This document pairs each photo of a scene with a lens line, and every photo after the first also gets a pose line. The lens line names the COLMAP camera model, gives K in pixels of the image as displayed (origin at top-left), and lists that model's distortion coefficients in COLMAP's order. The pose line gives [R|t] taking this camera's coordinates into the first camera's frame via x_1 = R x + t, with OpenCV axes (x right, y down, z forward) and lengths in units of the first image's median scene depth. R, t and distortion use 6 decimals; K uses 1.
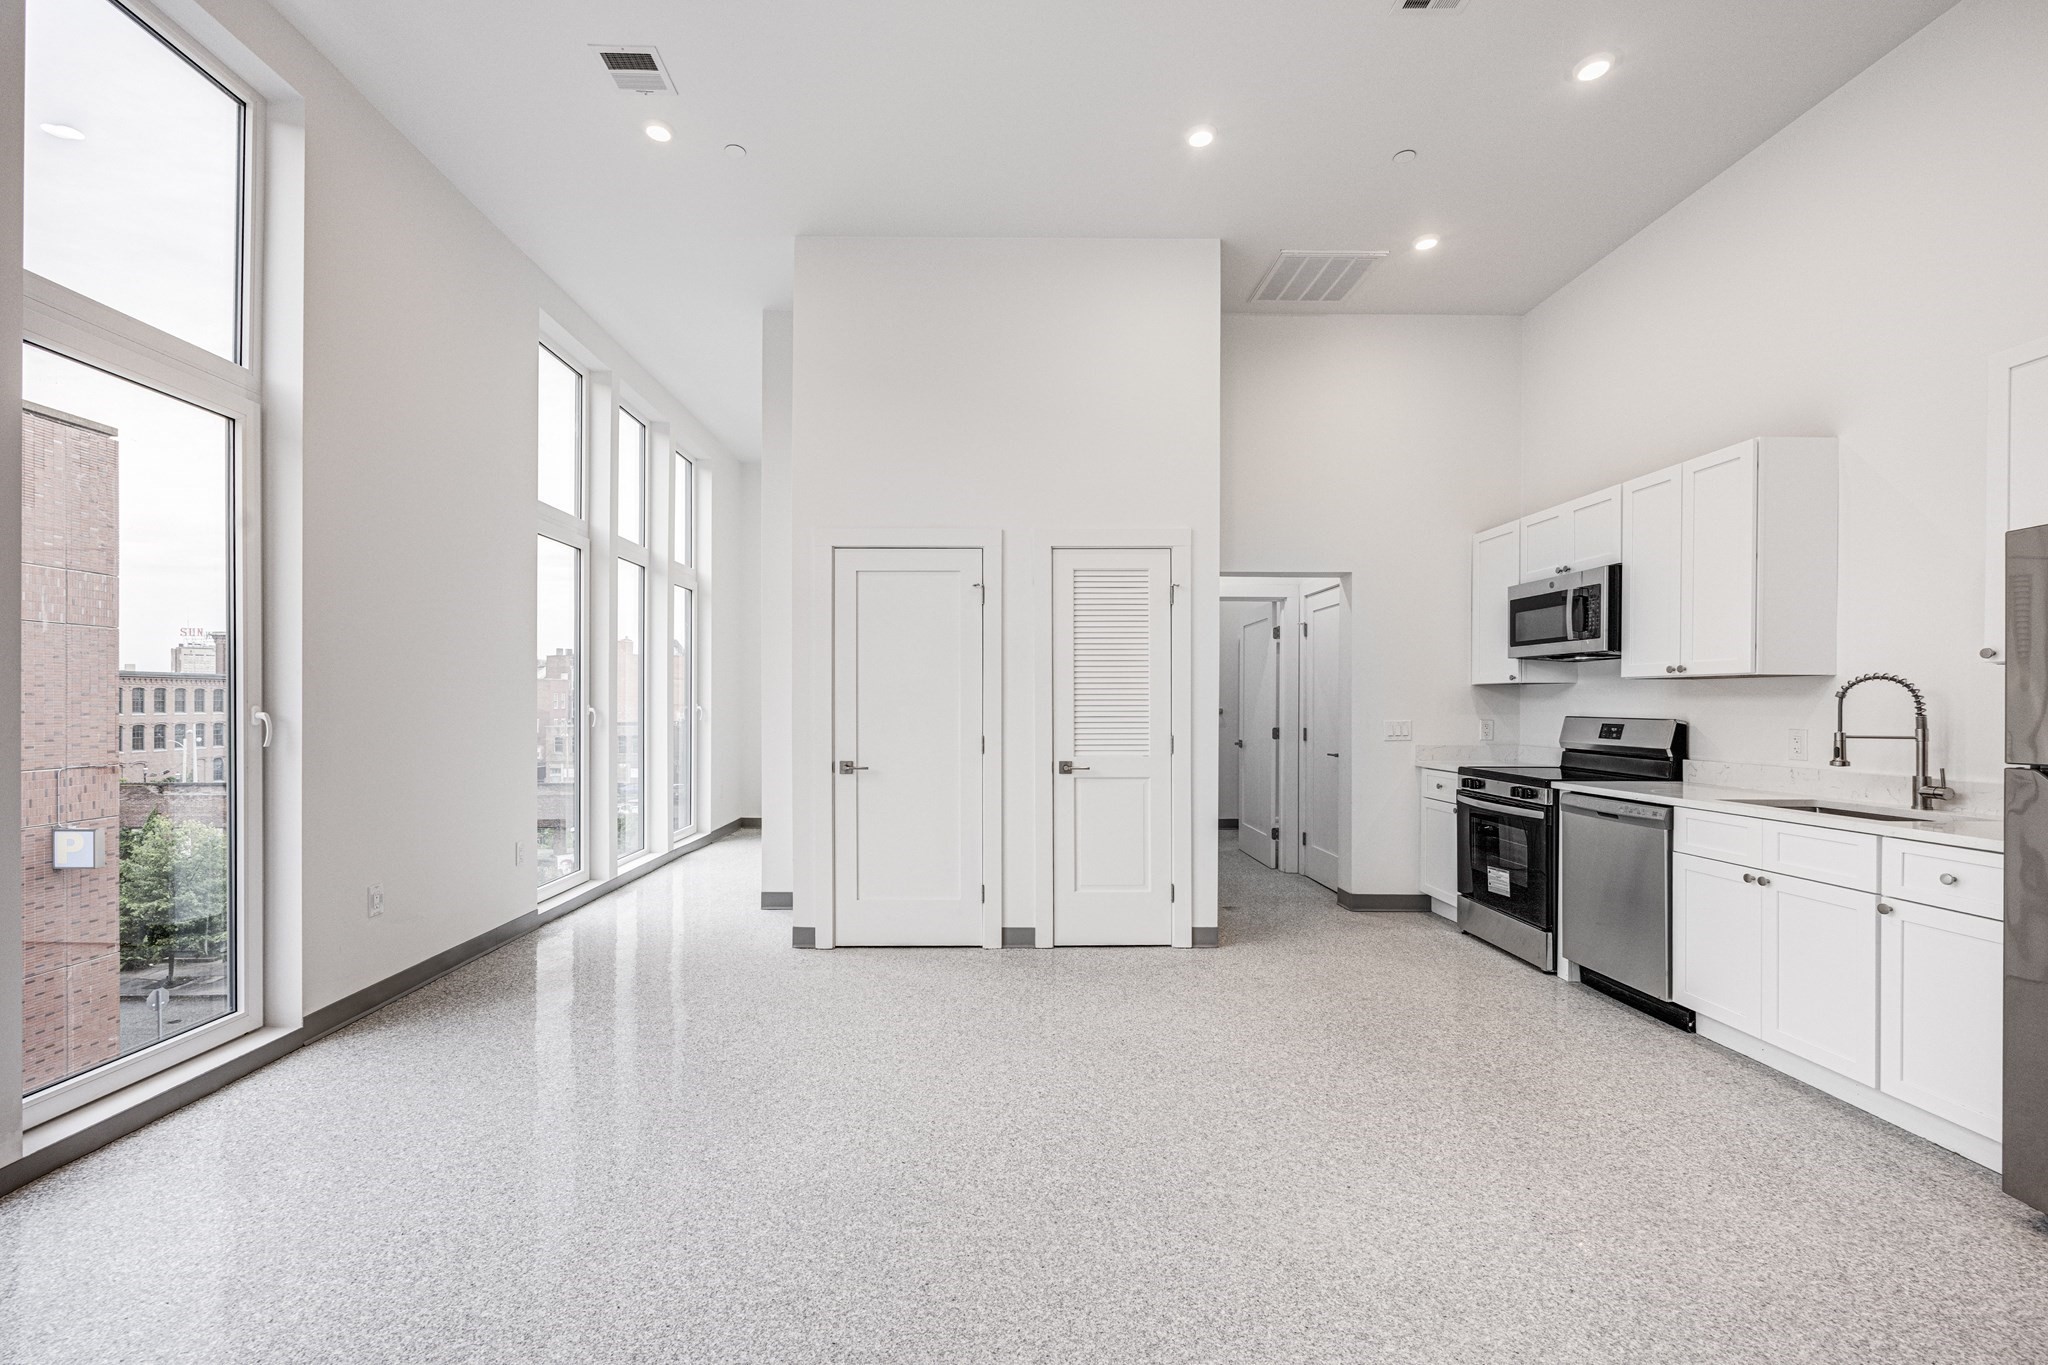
lens RADIAL K [[865.4, 0, 993.8], [0, 865.4, 702.0], [0, 0, 1]] dist [-0.000484, -0.000026]
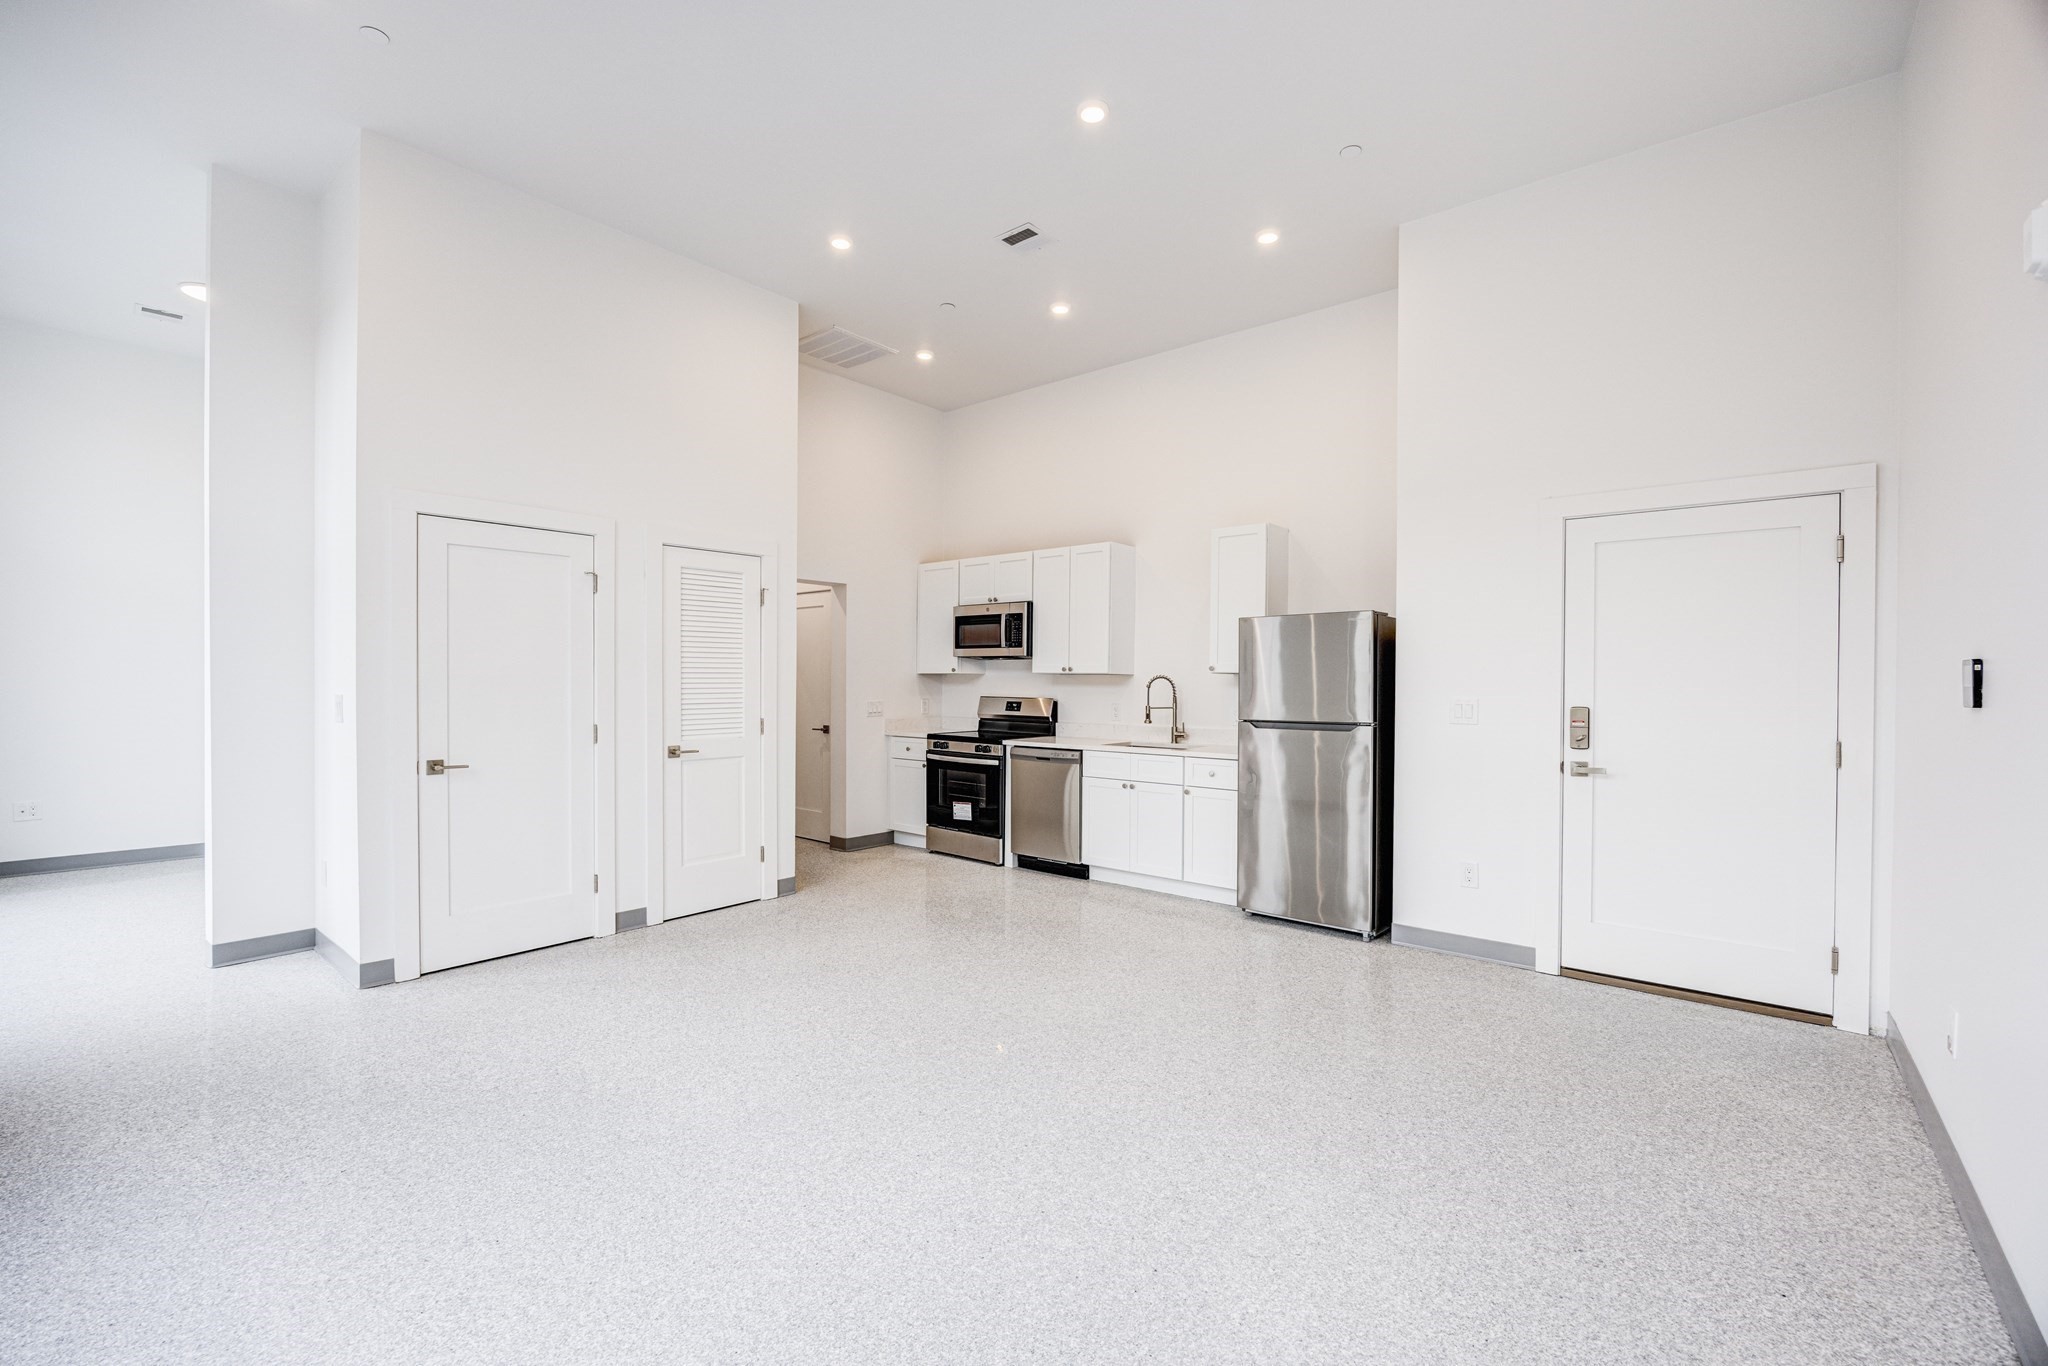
lens RADIAL K [[876.7, 0, 1024.0], [0, 876.7, 683.0], [0, 0, 1]] dist [-0.011845, 0.000005]
pose [[0.639035, -0.002827, 0.769172, -0.485799], [-0.005611, 0.999950, 0.008336, -0.020903], [-0.769157, -0.009643, 0.638987, -0.019582]]
